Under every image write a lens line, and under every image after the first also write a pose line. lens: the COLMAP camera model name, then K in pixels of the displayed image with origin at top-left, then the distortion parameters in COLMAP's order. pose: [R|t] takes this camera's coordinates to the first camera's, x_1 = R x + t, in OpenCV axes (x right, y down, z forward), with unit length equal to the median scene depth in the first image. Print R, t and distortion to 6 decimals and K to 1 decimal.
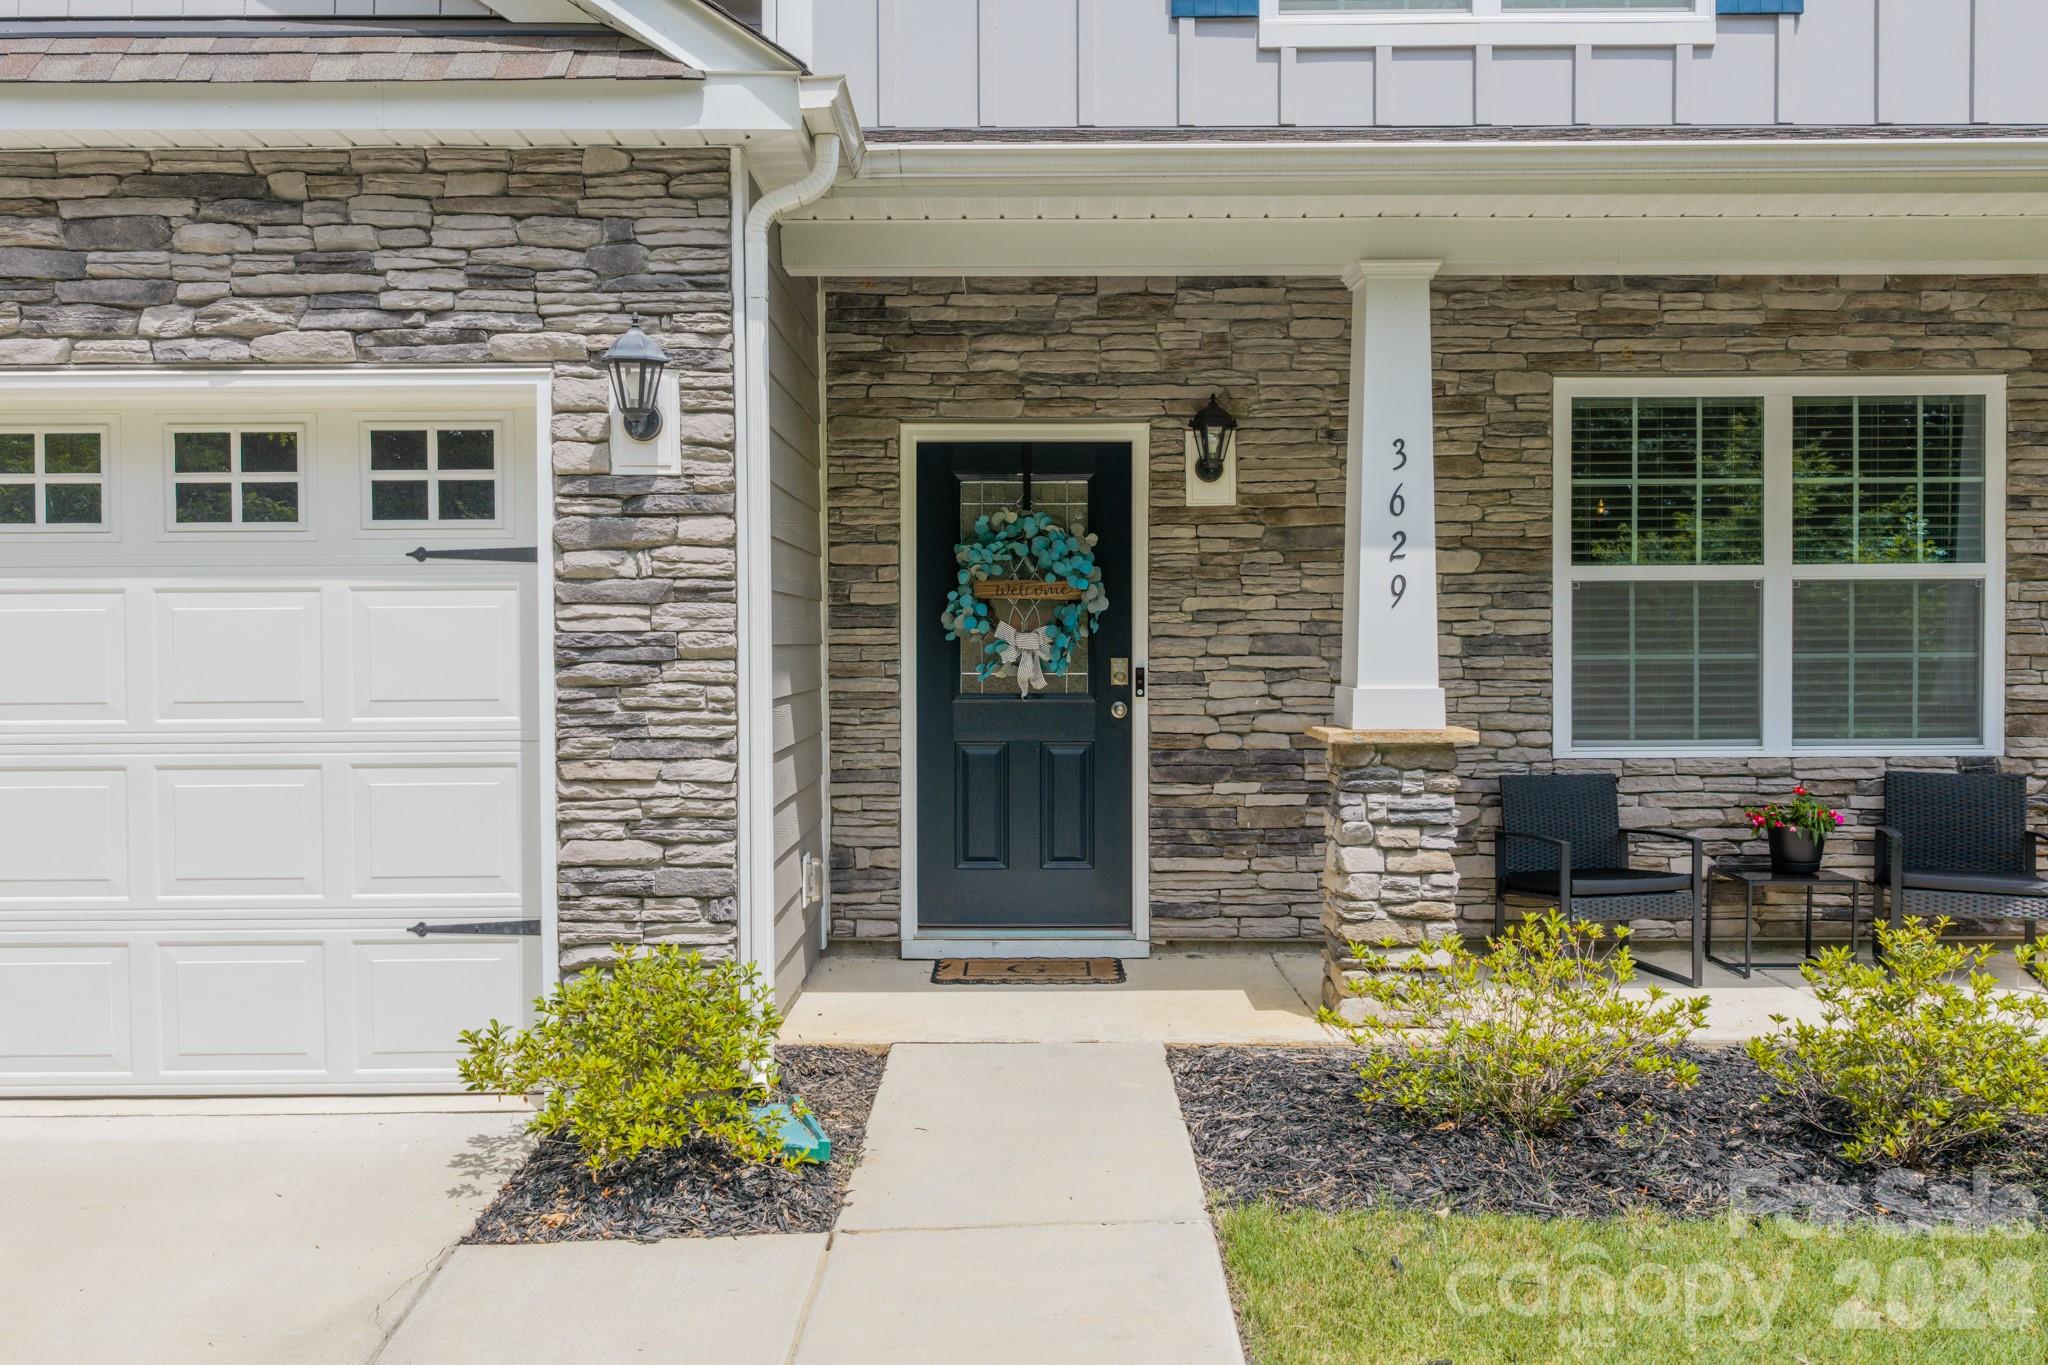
lens RADIAL K [[1678.1, 0, 1024.0], [0, 1678.1, 682.5], [0, 0, 1]] dist [-0.000992, -0.002163]
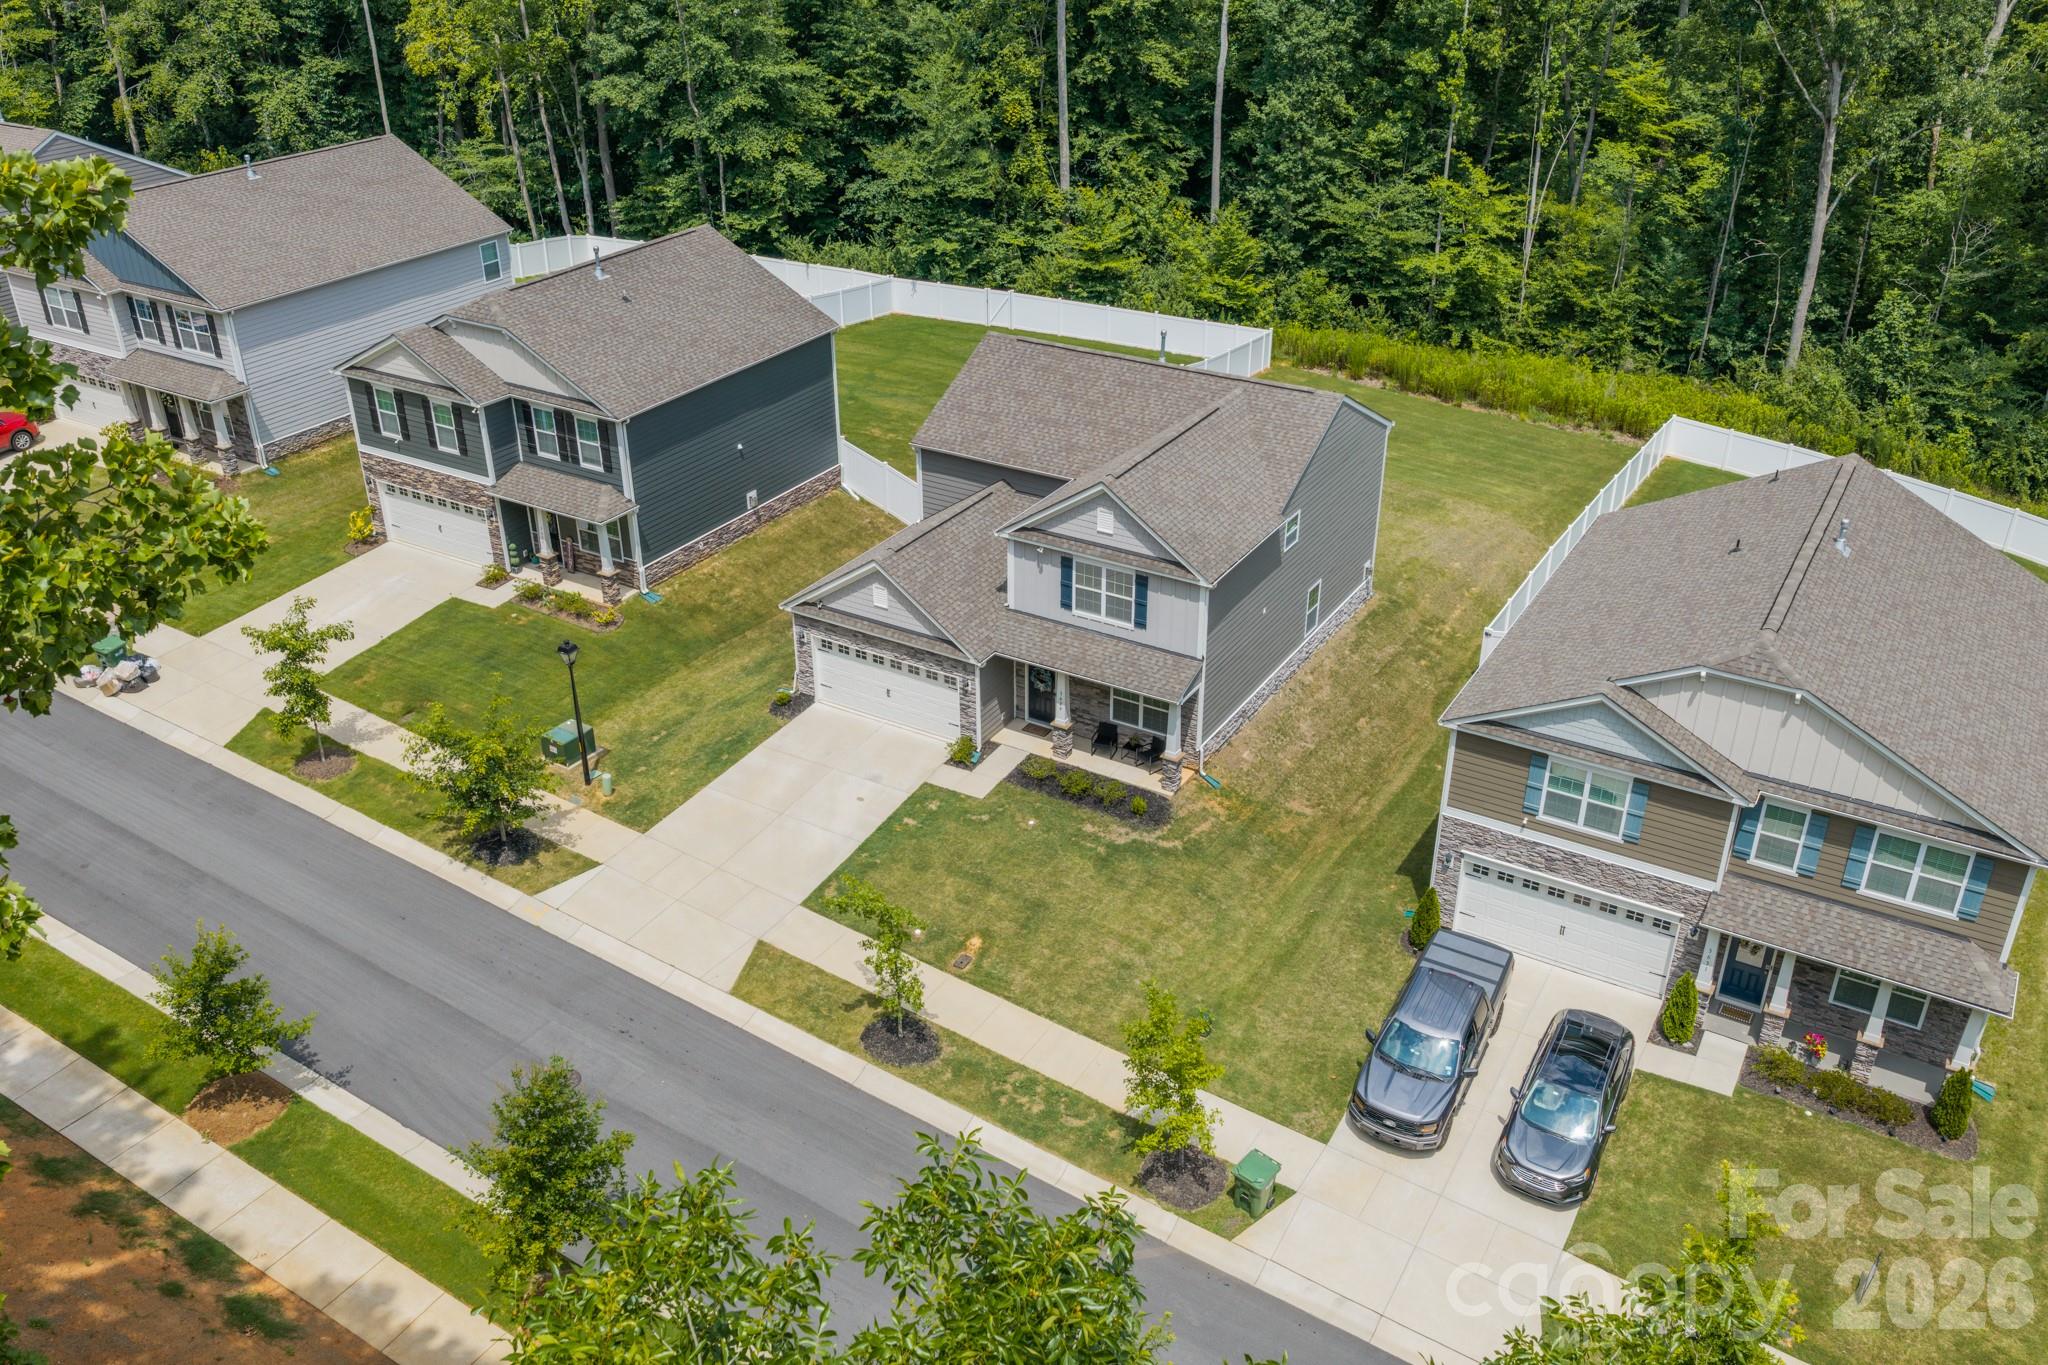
lens RADIAL K [[1678.1, 0, 1024.0], [0, 1678.1, 682.5], [0, 0, 1]] dist [-0.000992, -0.002163]
pose [[0.868291, 0.237898, -0.435287, 3.431216], [-0.022812, 0.895719, 0.444035, -3.613515], [0.495530, -0.375623, 0.783172, -5.132305]]
